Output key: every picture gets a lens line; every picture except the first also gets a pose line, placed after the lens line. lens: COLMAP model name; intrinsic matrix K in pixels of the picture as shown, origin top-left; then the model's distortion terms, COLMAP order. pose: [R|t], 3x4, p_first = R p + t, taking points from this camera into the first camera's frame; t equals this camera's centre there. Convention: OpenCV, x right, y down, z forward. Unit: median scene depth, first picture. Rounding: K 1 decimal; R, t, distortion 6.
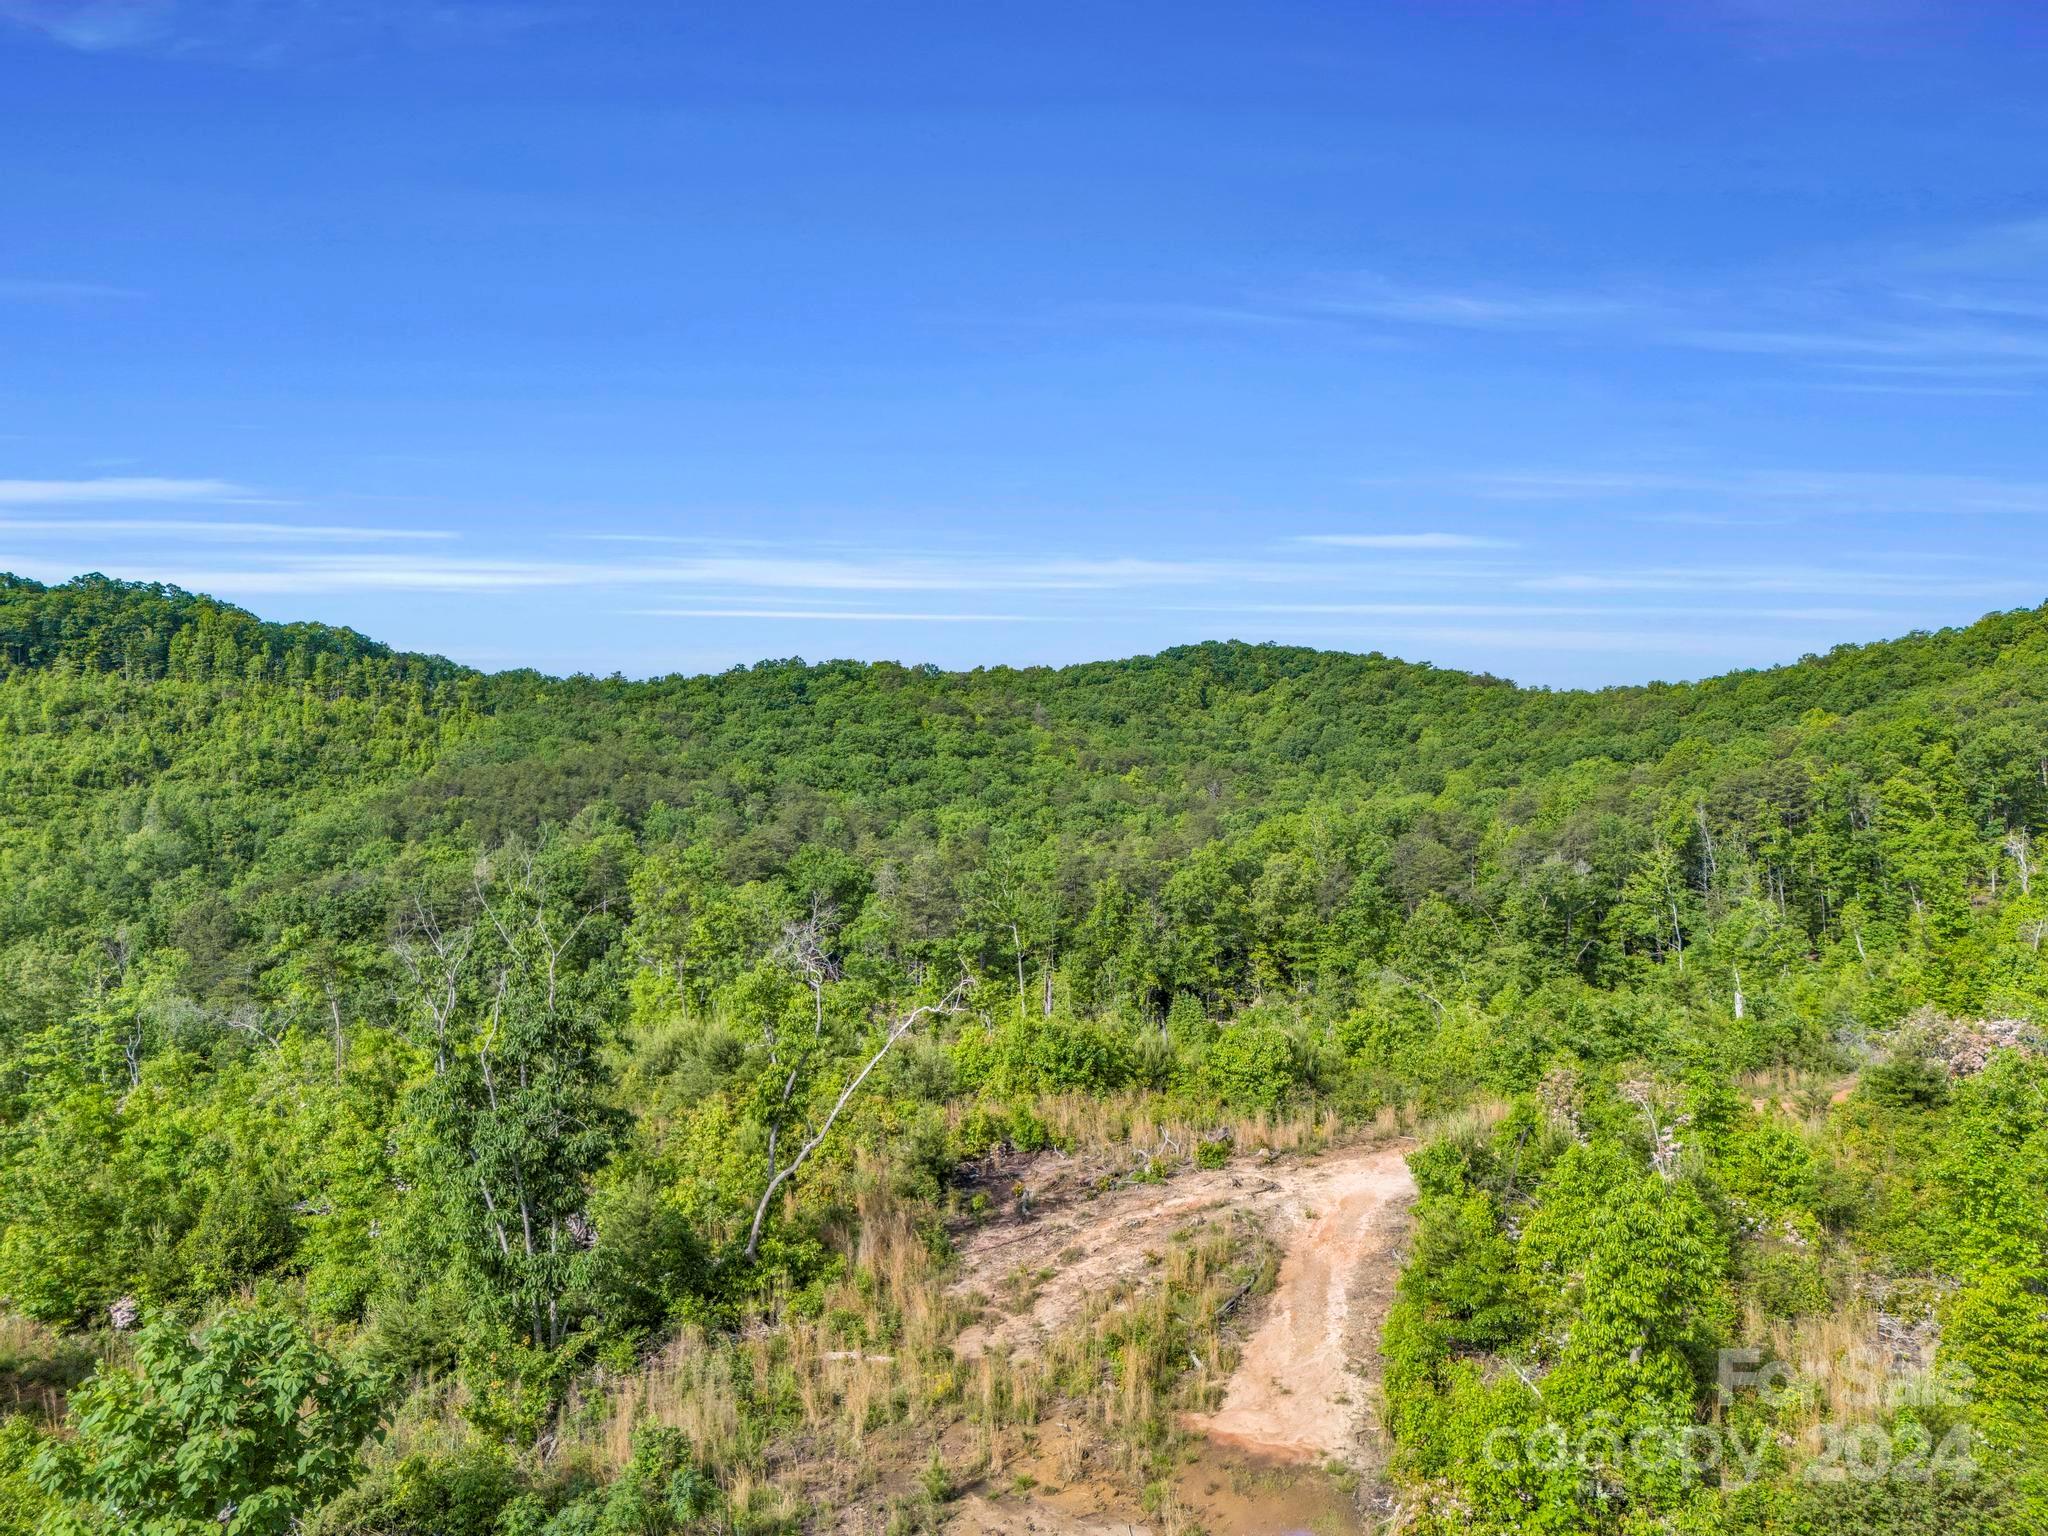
lens RADIAL K [[1507.8, 0, 1031.8], [0, 1507.8, 761.2], [0, 0, 1]] dist [0.071142, -0.065562]
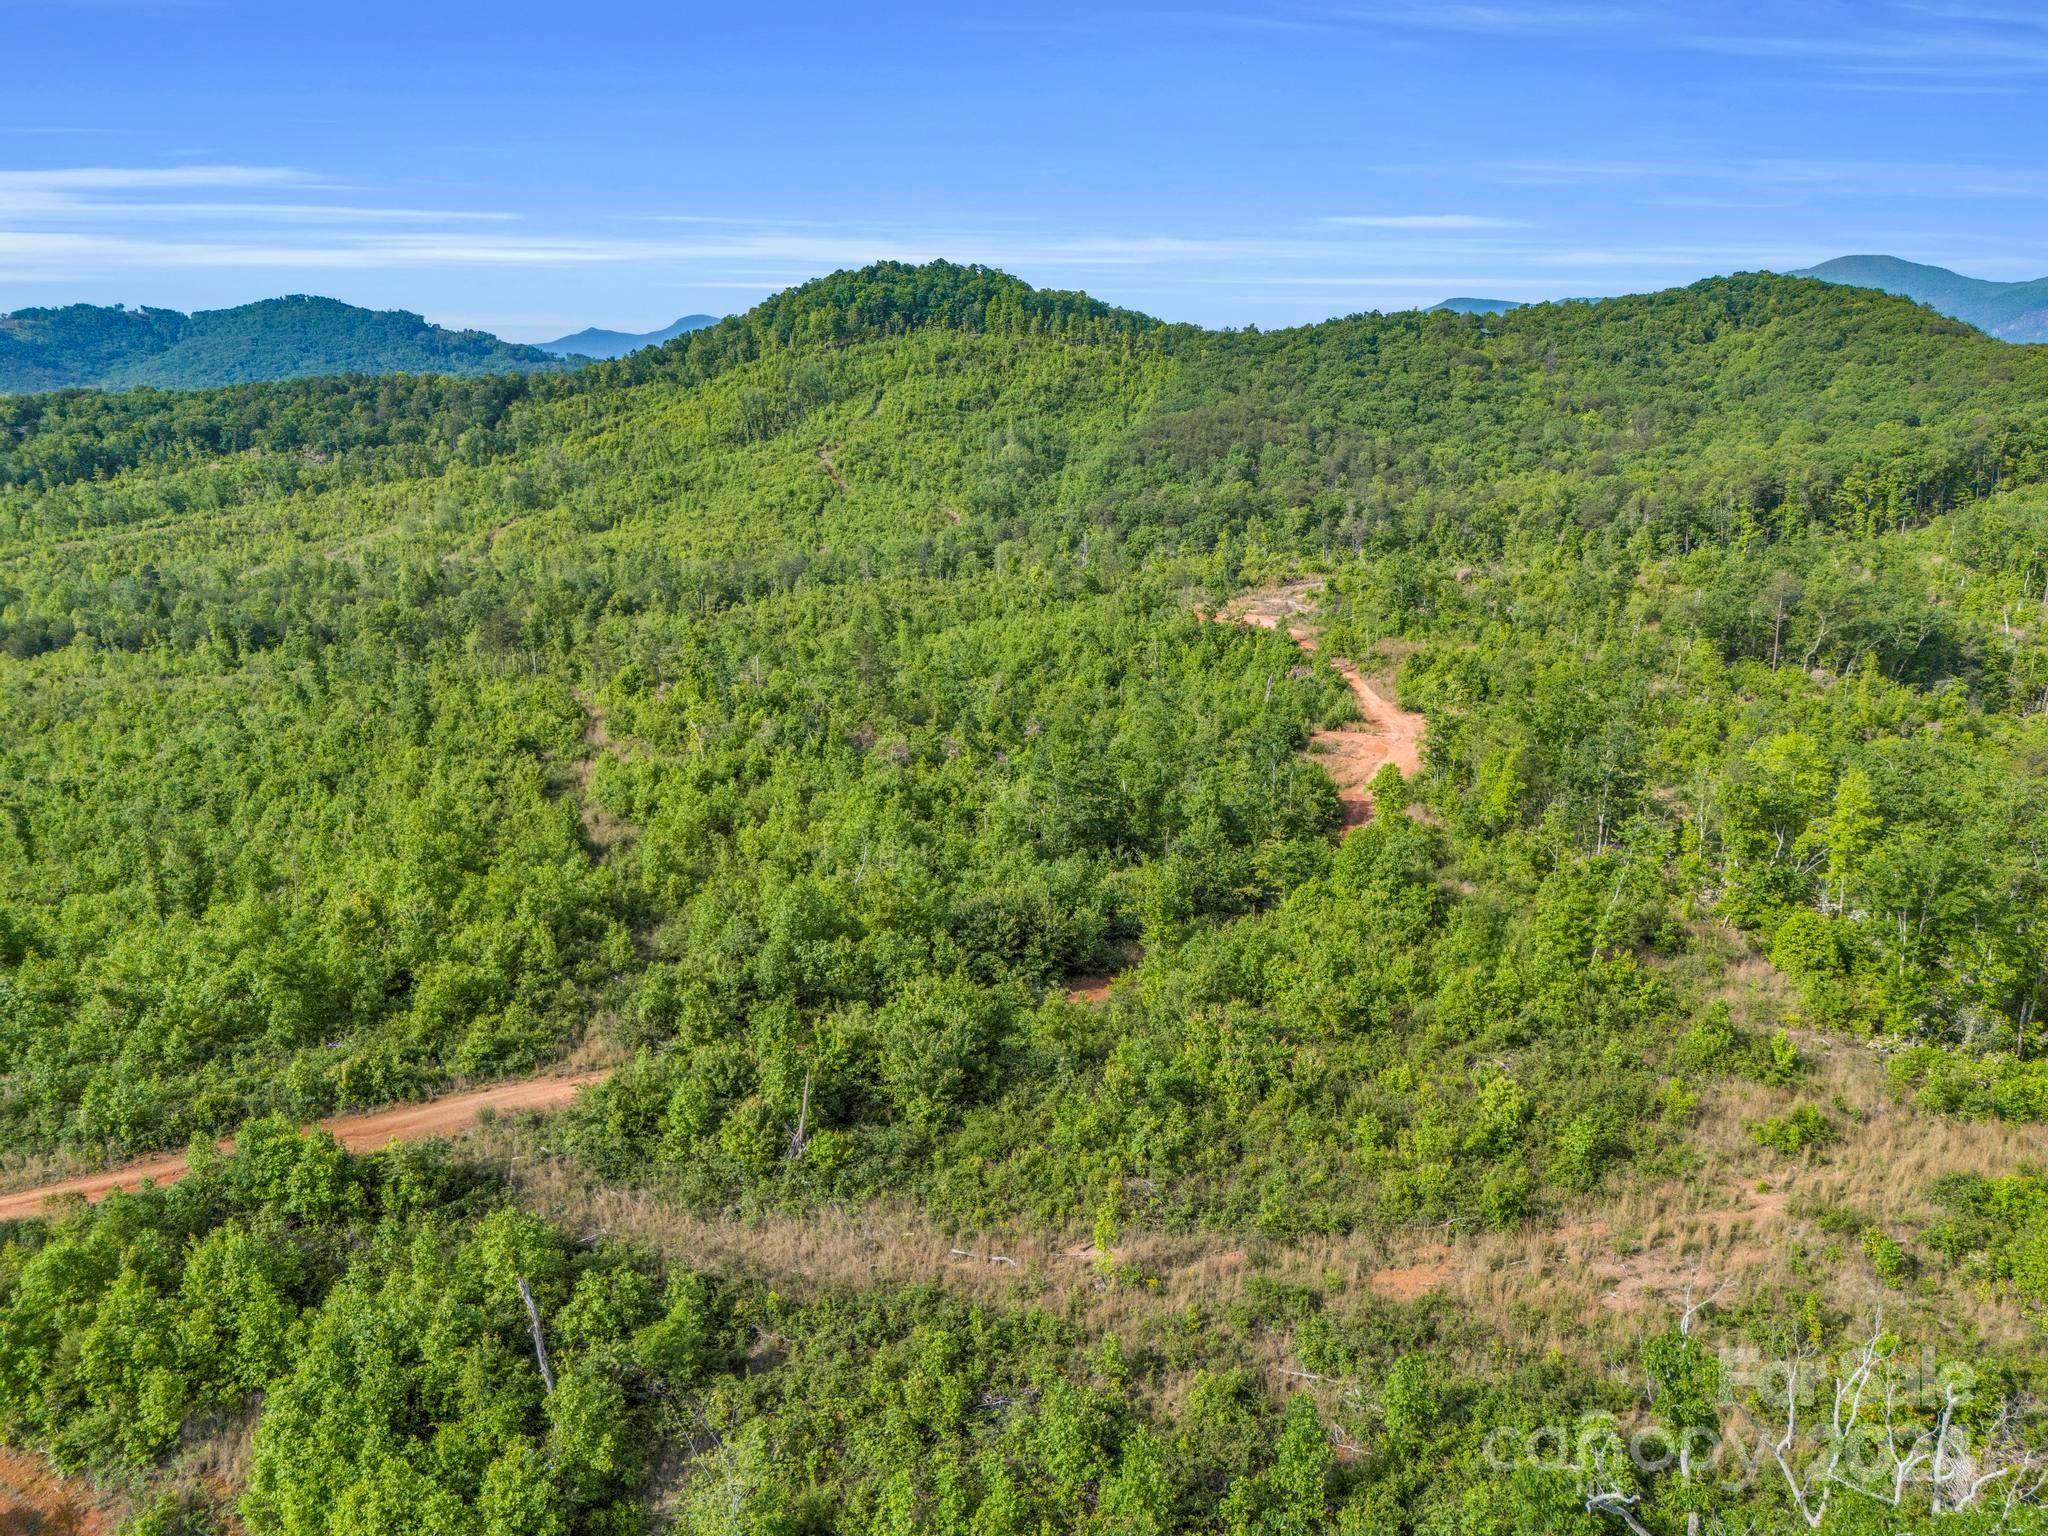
lens RADIAL K [[1502.5, 0, 1032.3], [0, 1502.5, 766.5], [0, 0, 1]] dist [0.087152, -0.091663]
pose [[0.919014, 0.114692, -0.377173, 0.146090], [0.001694, 0.955586, 0.294707, -0.089152], [0.394222, -0.271479, 0.878002, -0.533585]]
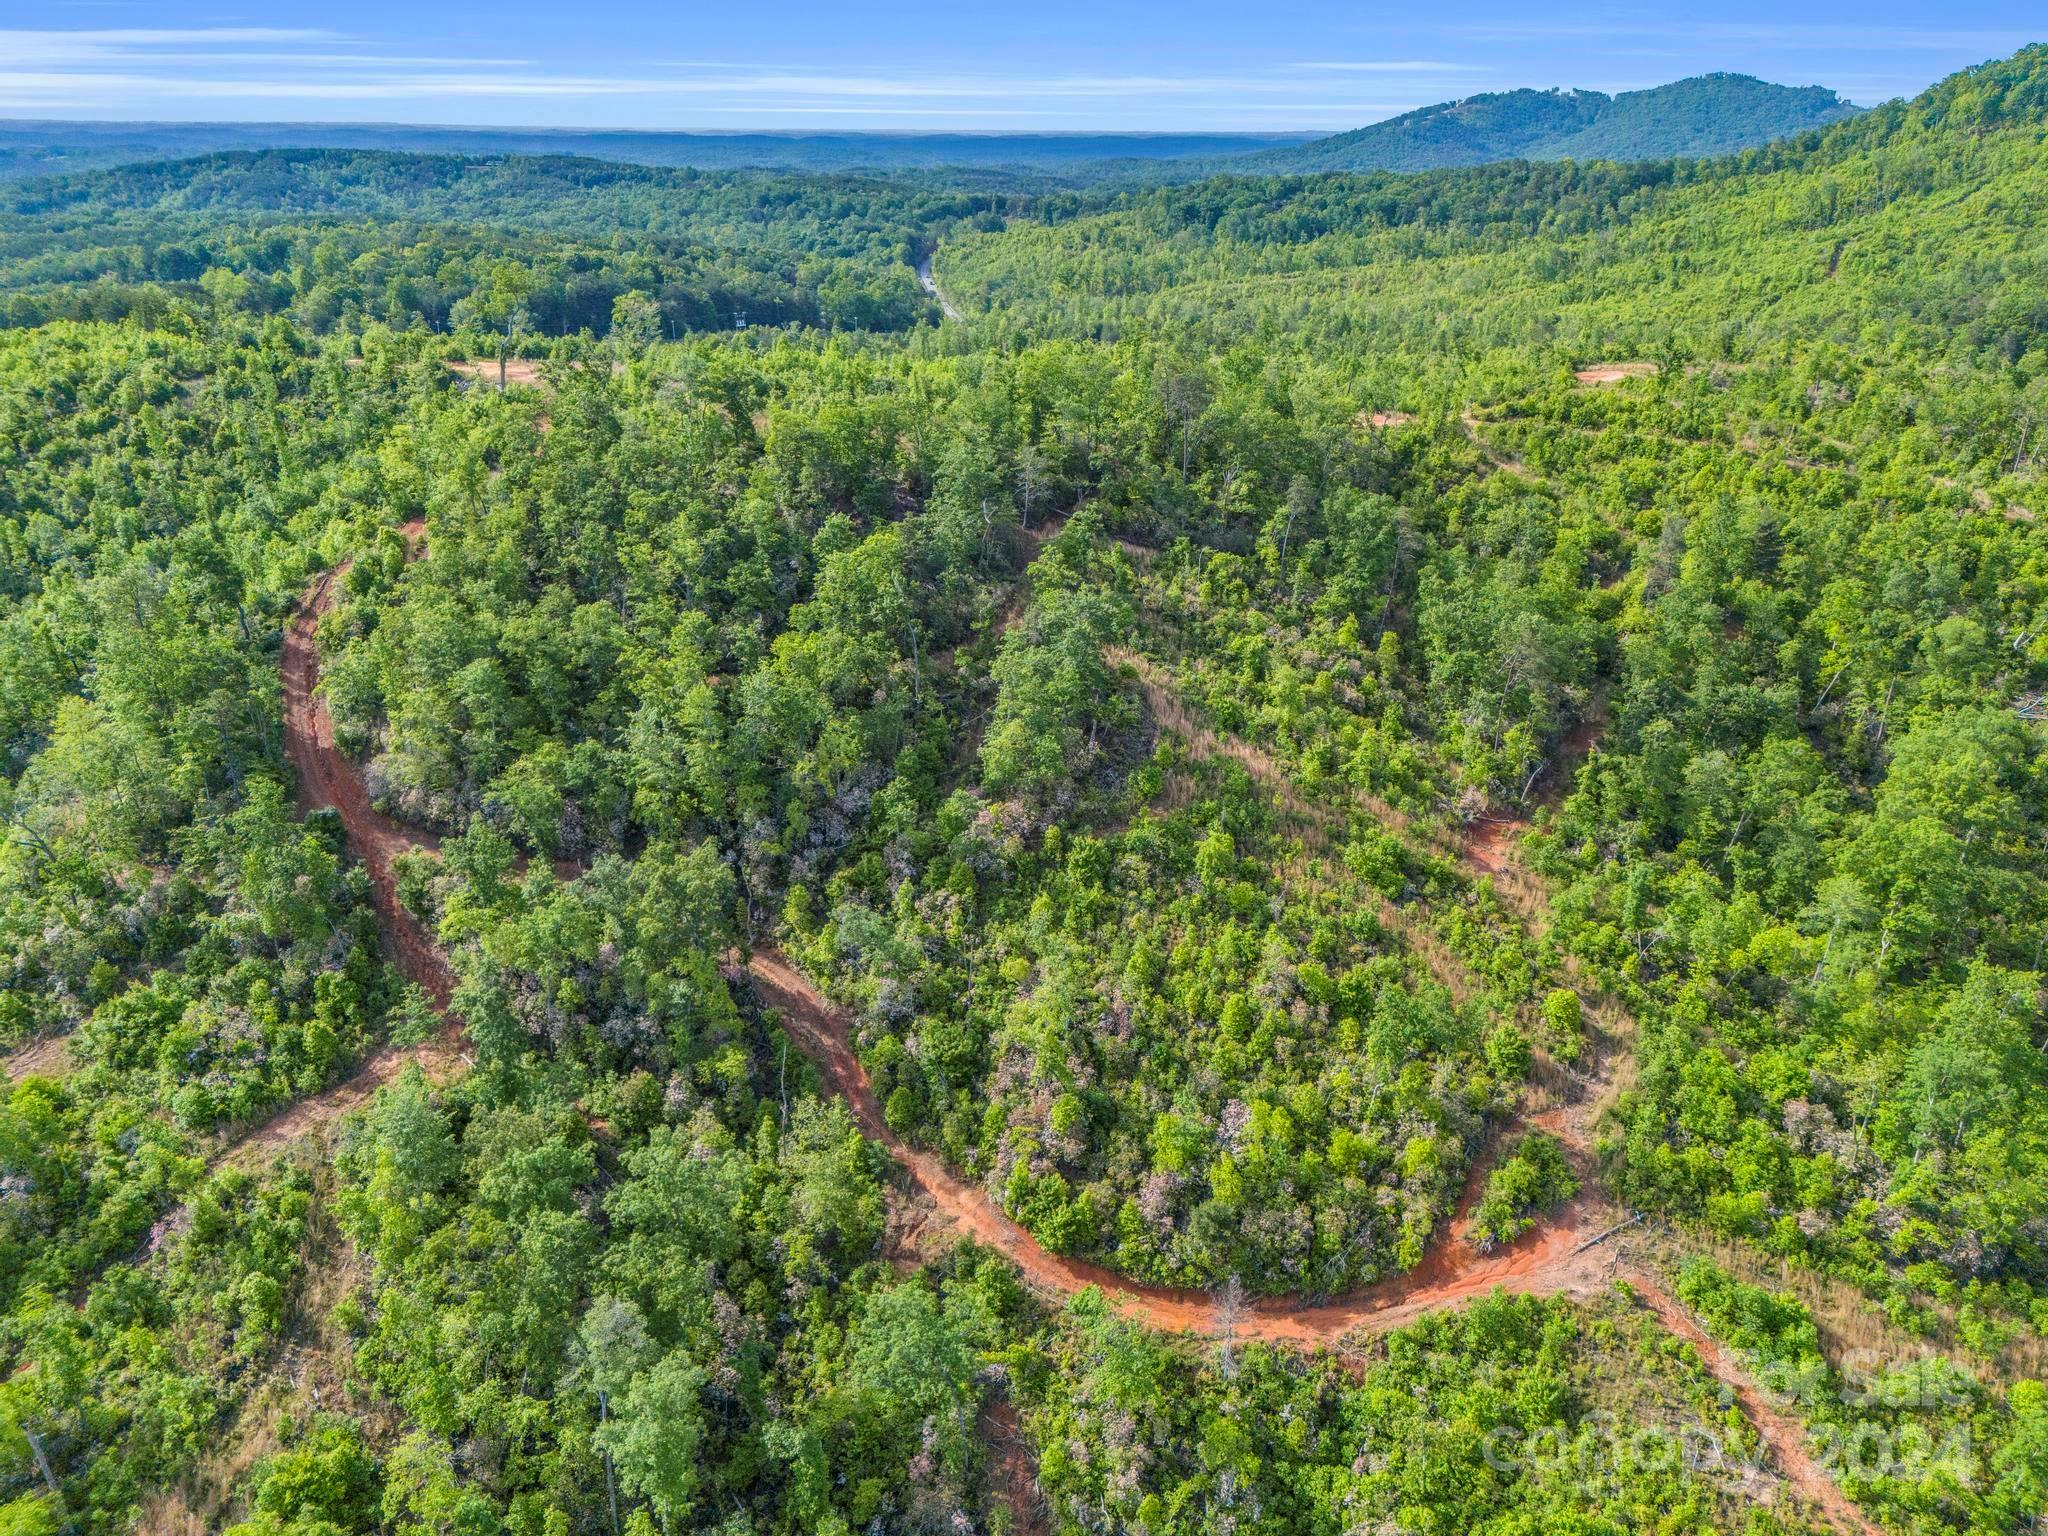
lens RADIAL K [[1512.0, 0, 1032.6], [0, 1512.0, 759.6], [0, 0, 1]] dist [0.057521, -0.040945]
pose [[0.299154, 0.375706, -0.877127, 0.605210], [0.024332, 0.915920, 0.400622, -0.105451], [0.953895, -0.141190, 0.264860, -0.479929]]
